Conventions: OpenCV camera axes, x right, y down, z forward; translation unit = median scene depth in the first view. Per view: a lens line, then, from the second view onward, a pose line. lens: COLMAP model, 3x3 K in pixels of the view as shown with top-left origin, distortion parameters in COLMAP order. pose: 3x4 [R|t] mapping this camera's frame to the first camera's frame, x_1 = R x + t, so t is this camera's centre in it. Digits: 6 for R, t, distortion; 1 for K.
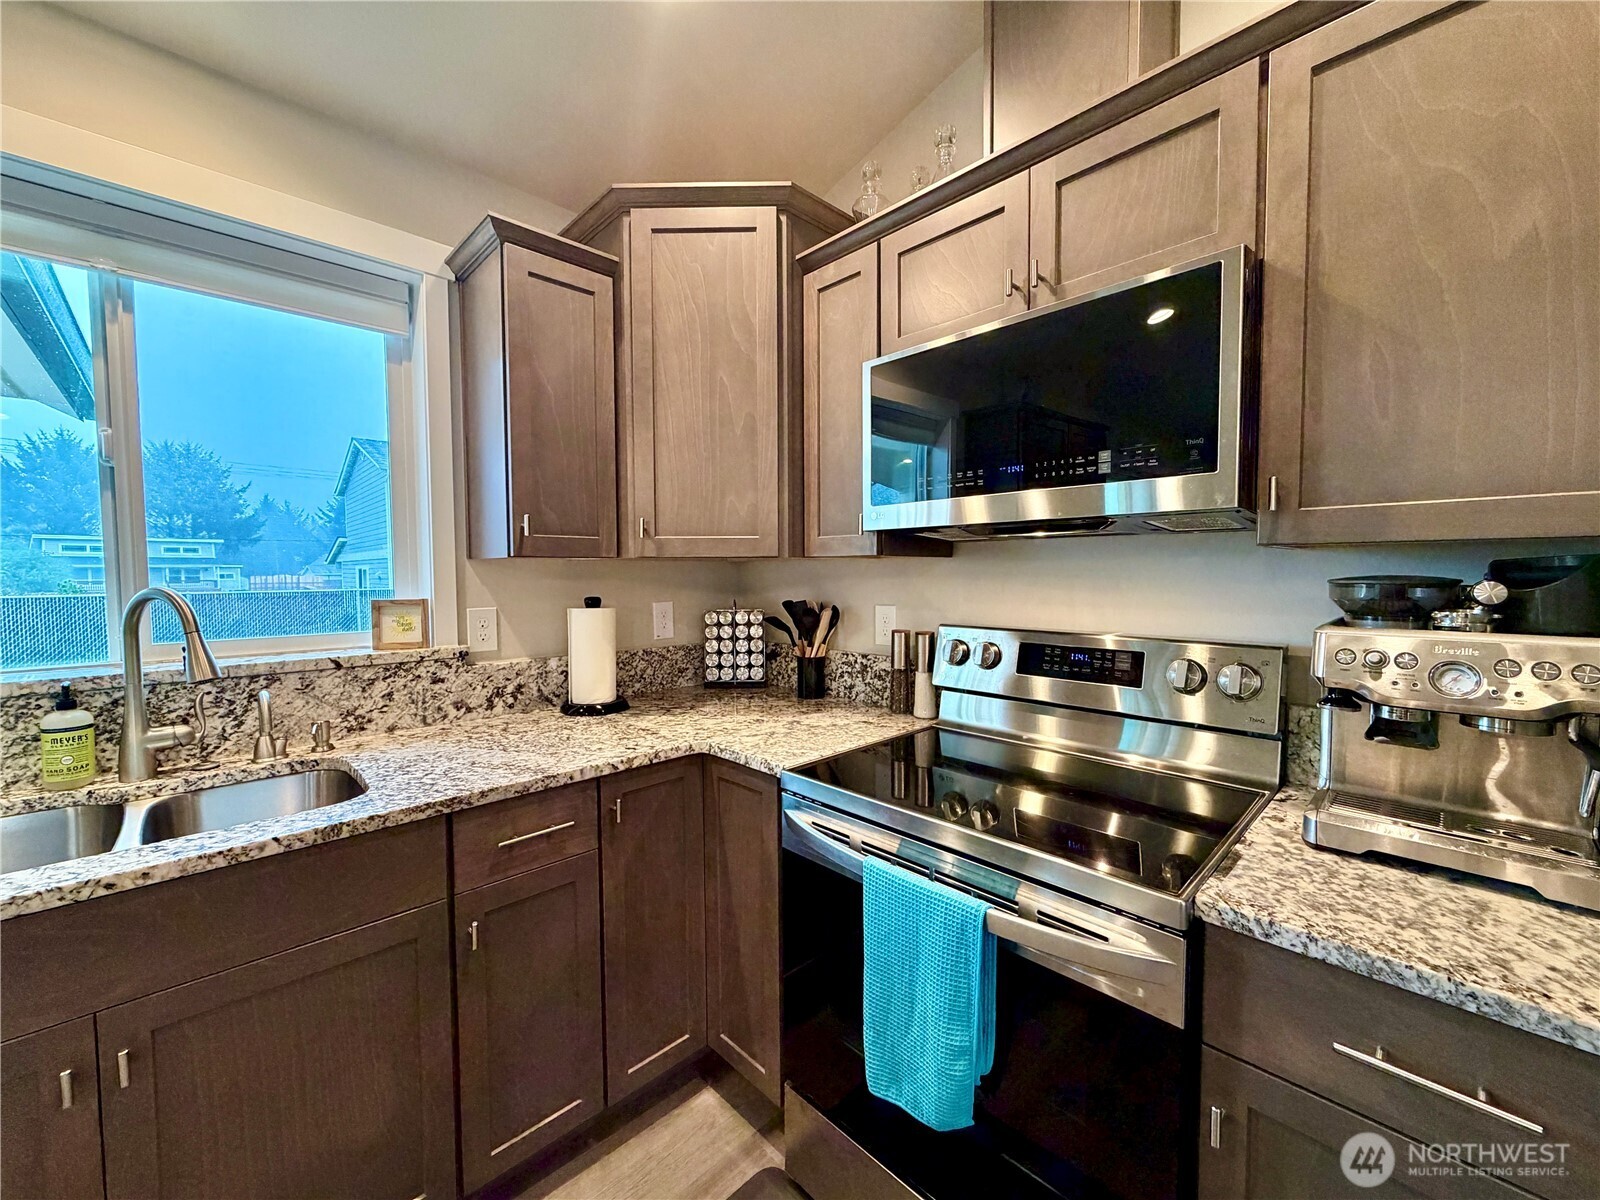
lens RADIAL K [[637.0, 0, 797.6], [0, 637.0, 599.2], [0, 0, 1]] dist [-0.001741, 0.000271]
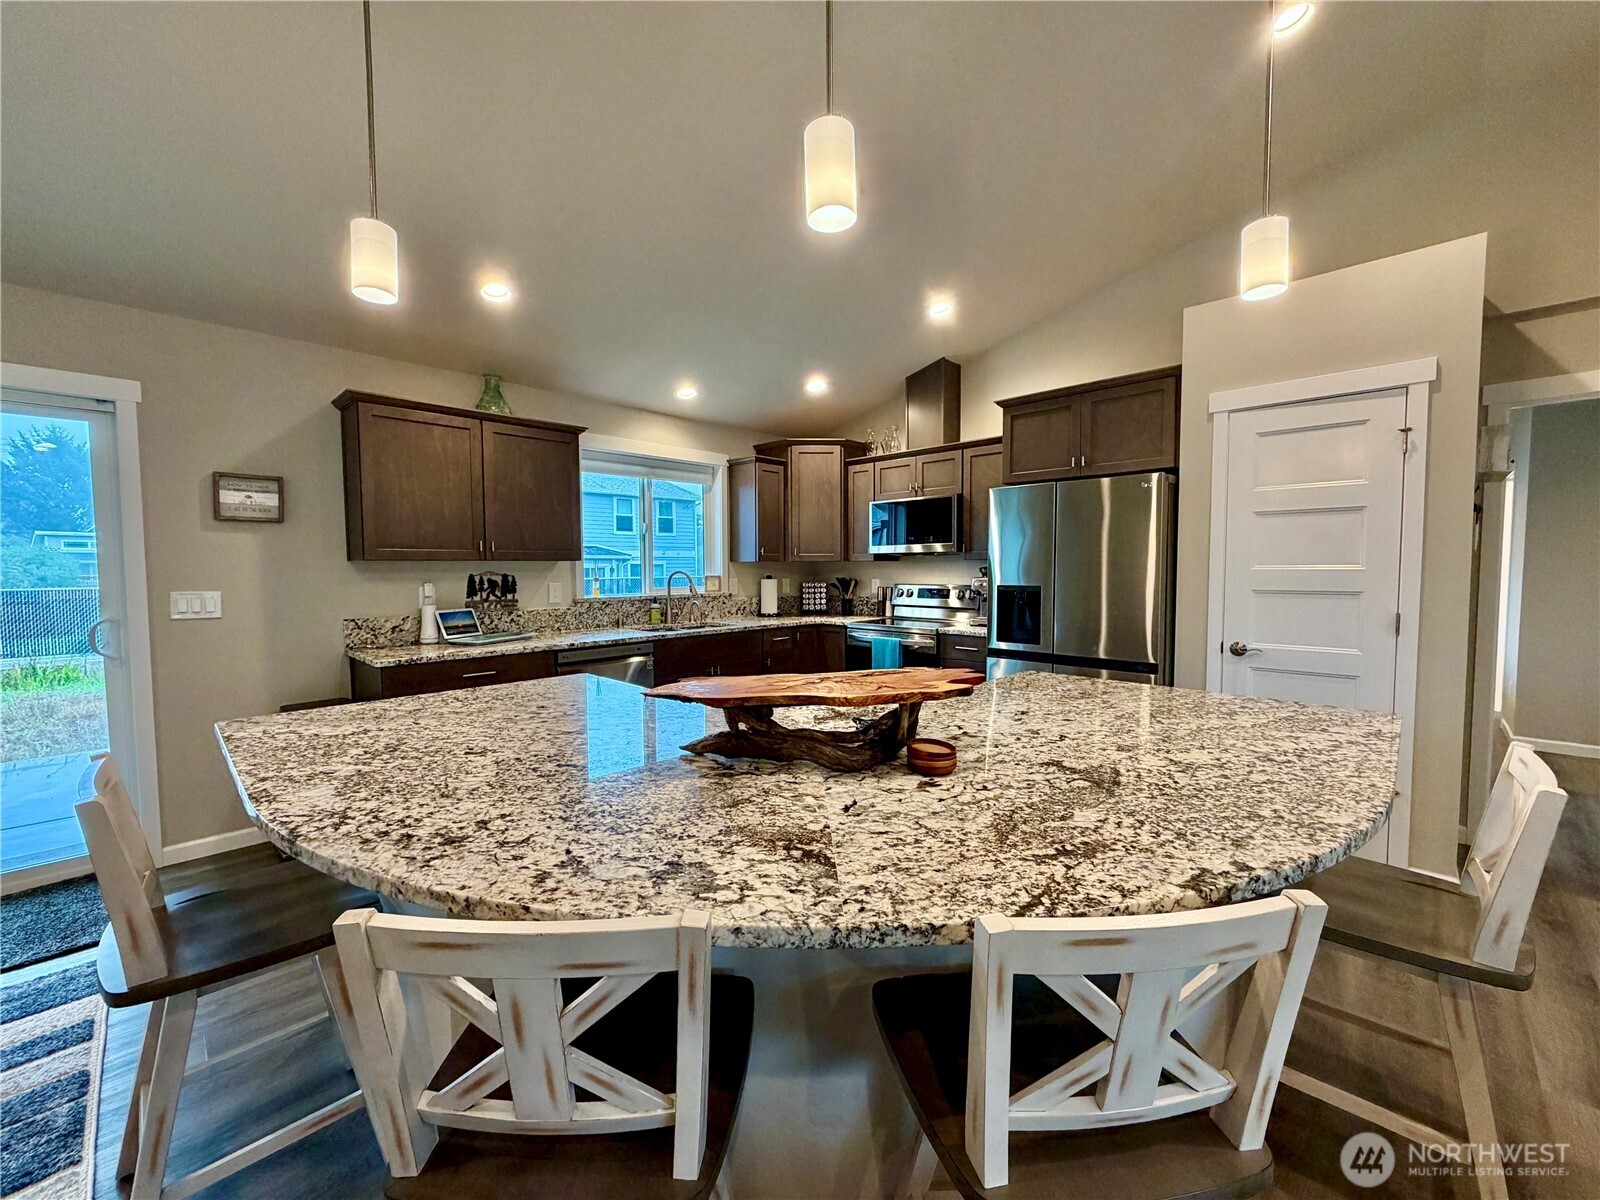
lens RADIAL K [[637.0, 0, 797.6], [0, 637.0, 599.2], [0, 0, 1]] dist [-0.001741, 0.000271]
pose [[0.999455, -0.002049, 0.032939, -0.330562], [0.001832, 0.999976, 0.006634, 0.092427], [-0.032952, -0.006570, 0.999435, -1.987500]]
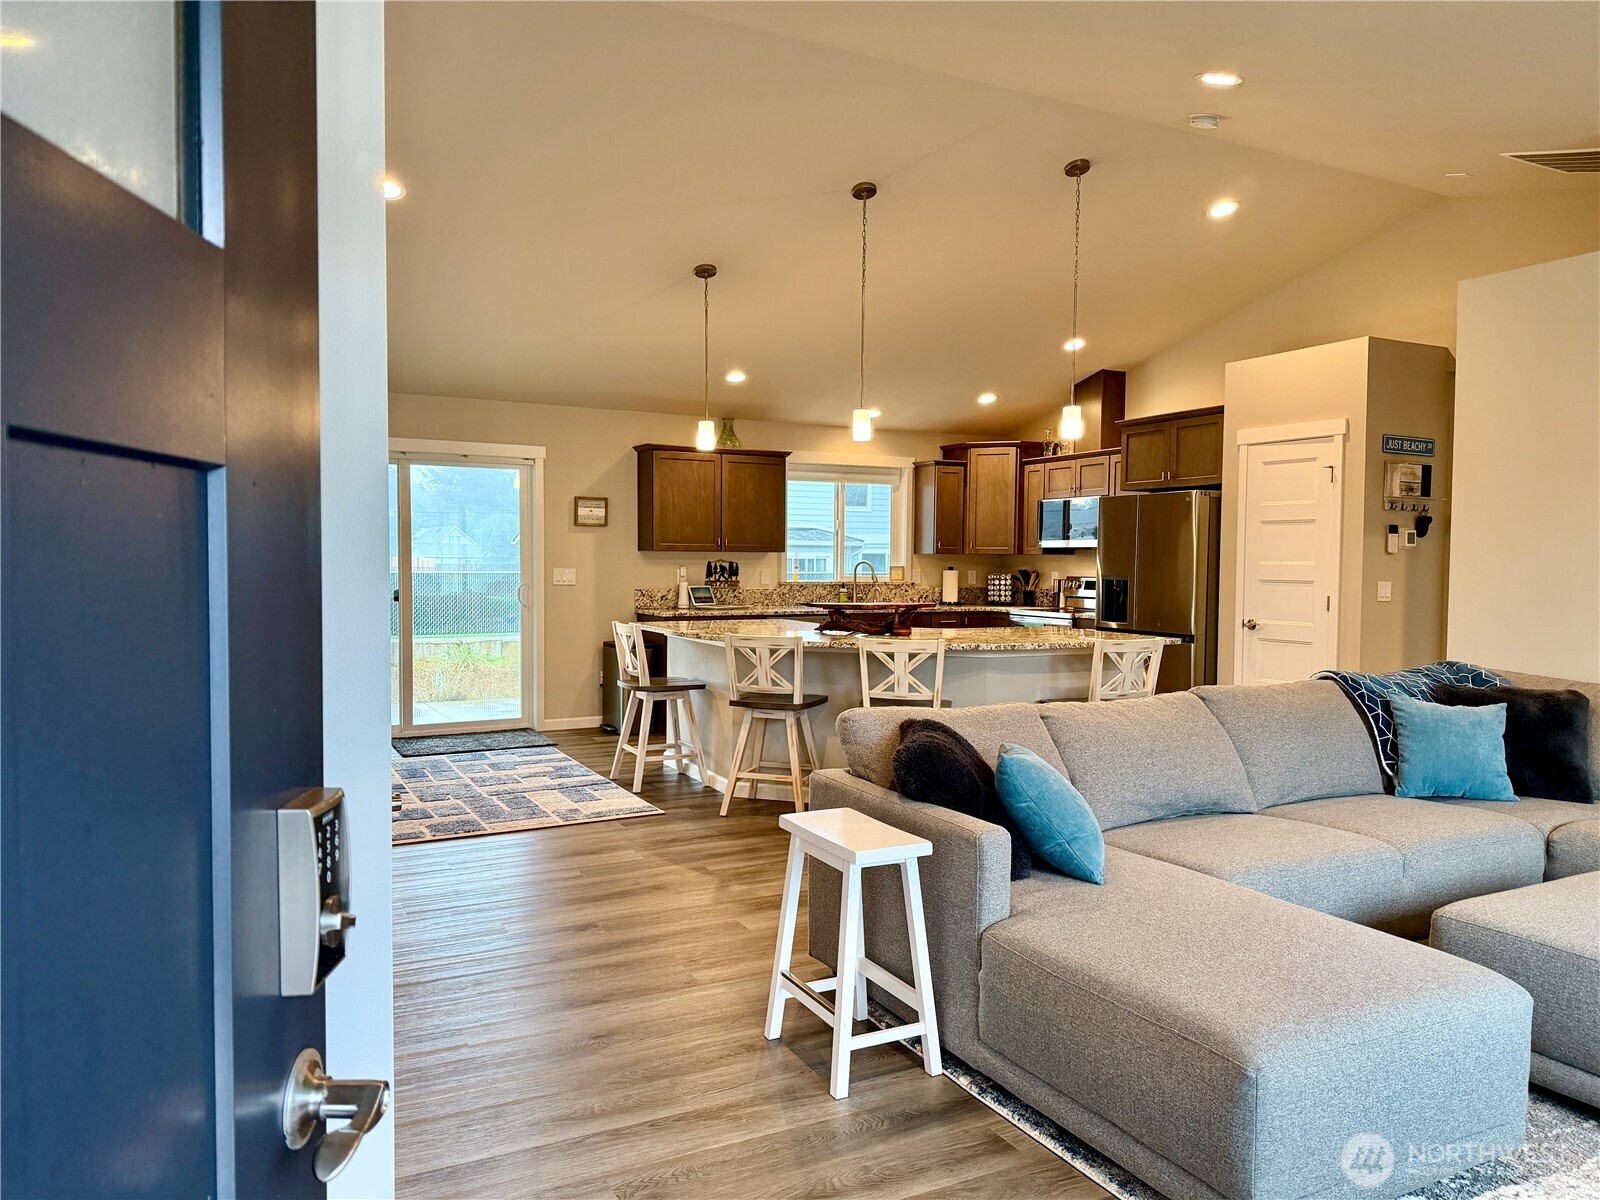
lens RADIAL K [[1111.5, 0, 800.0], [0, 1111.5, 600.0], [0, 0, 1]] dist [0.135106, -0.000528]
pose [[0.957776, 0.023150, -0.286581, 0.560568], [-0.025204, 0.999676, -0.003478, 0.212130], [0.286408, 0.010554, 0.958050, -4.726456]]
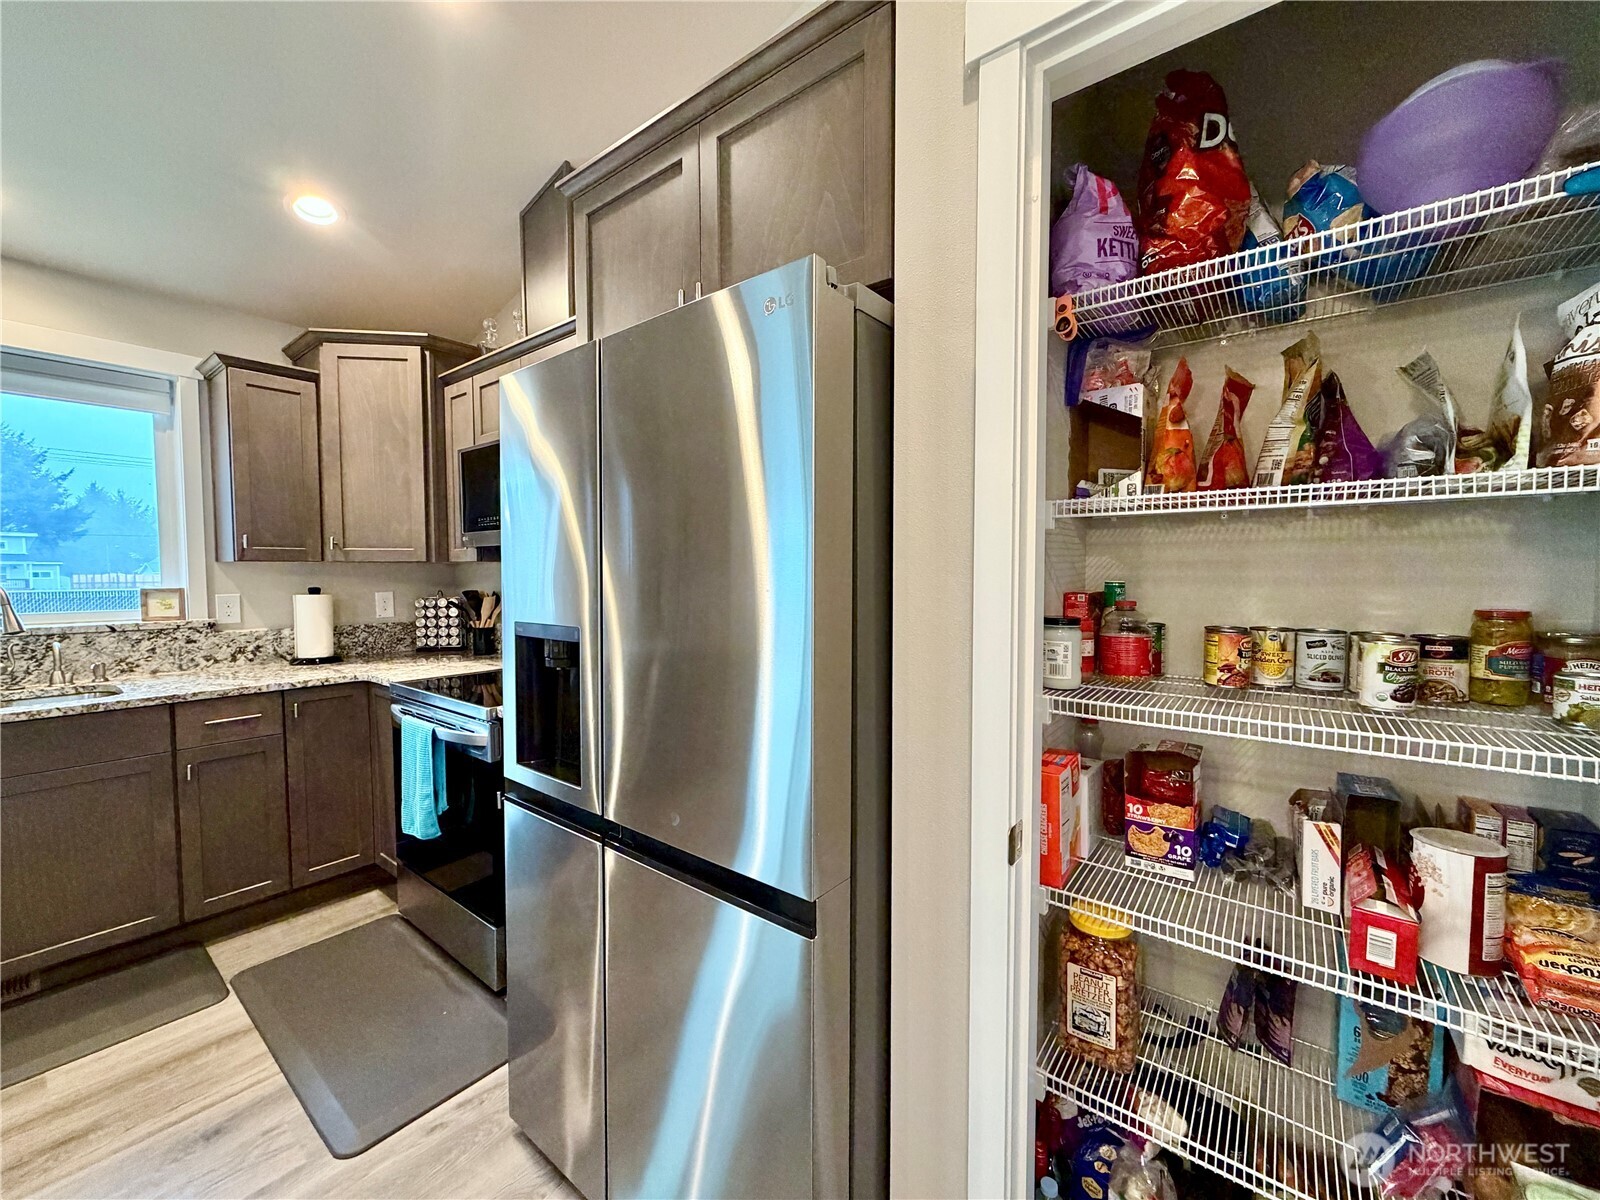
lens RADIAL K [[637.0, 0, 797.6], [0, 637.0, 599.2], [0, 0, 1]] dist [-0.001741, 0.000271]
pose [[0.990250, -0.002846, 0.139271, 0.679734], [0.002875, 0.999996, -0.000014, 0.031393], [-0.139270, 0.000414, 0.990254, -0.731916]]
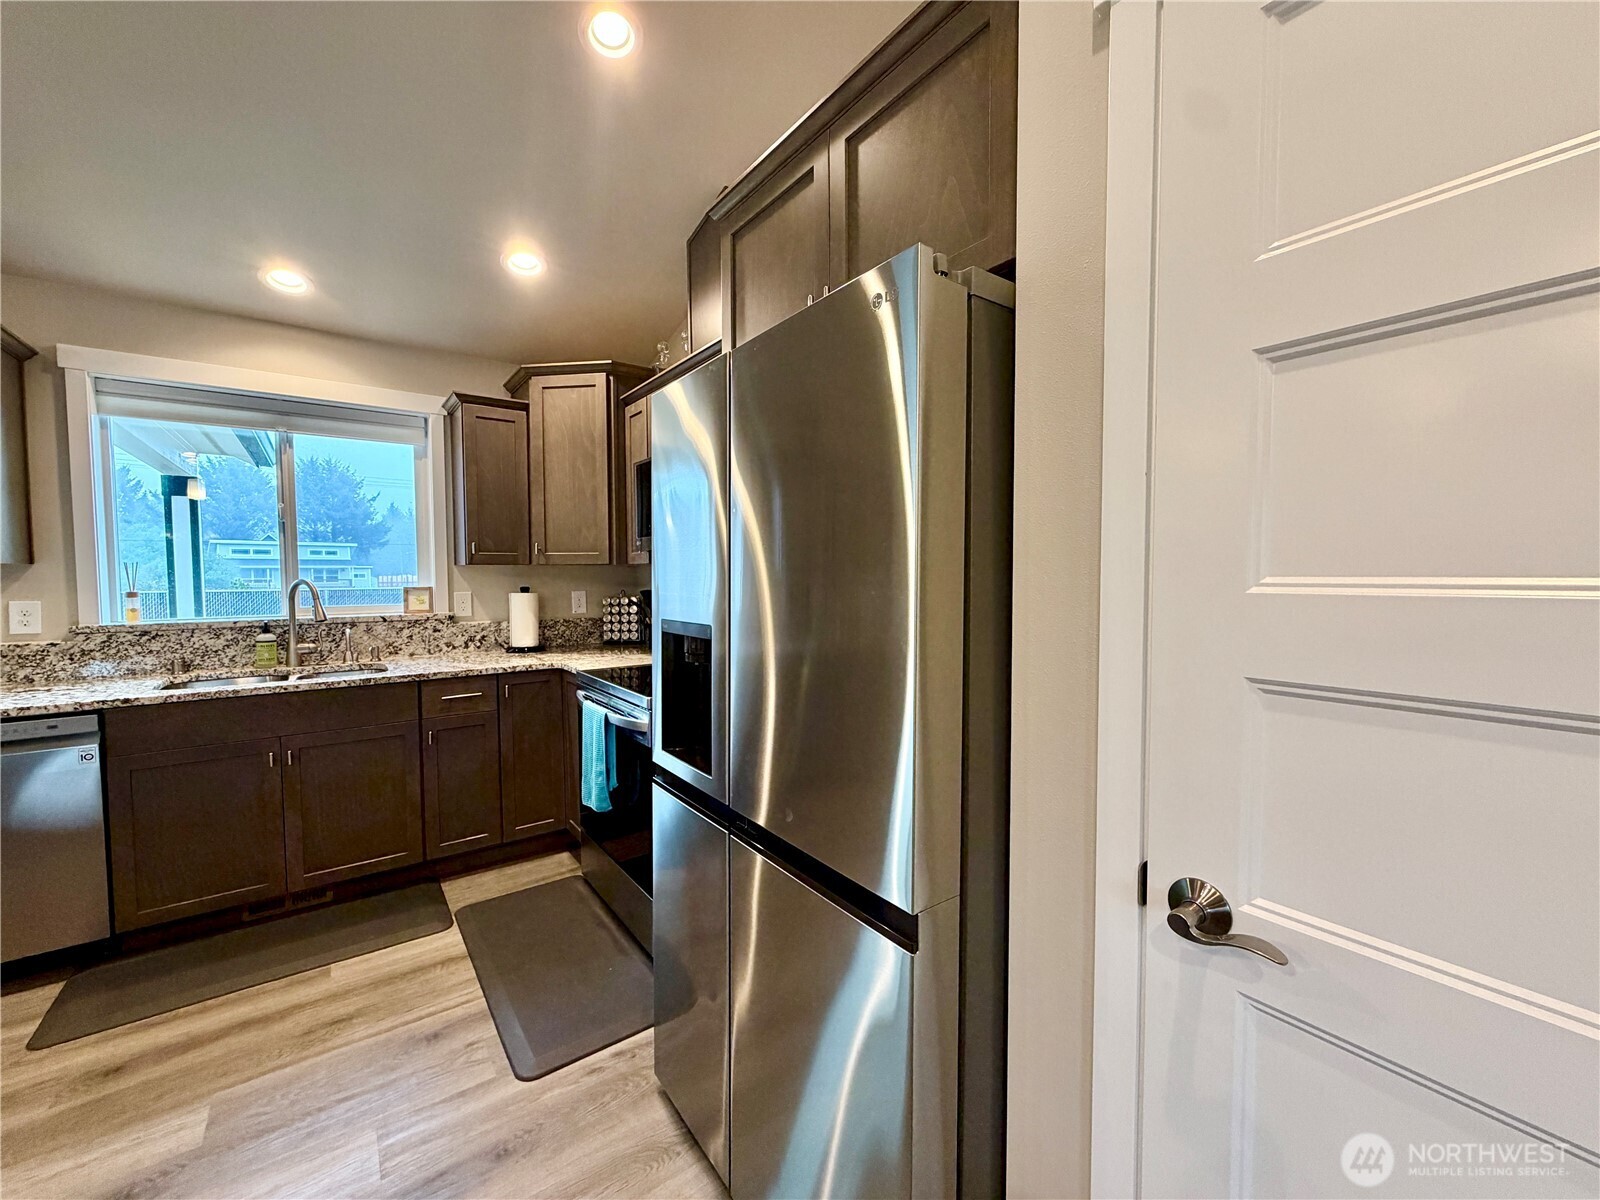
lens RADIAL K [[637.0, 0, 797.6], [0, 637.0, 599.2], [0, 0, 1]] dist [-0.001741, 0.000271]
pose [[0.991605, 0.006849, -0.129126, 0.738410], [-0.007015, 0.999975, -0.000827, 0.030760], [0.129117, 0.001725, 0.991628, -0.727550]]
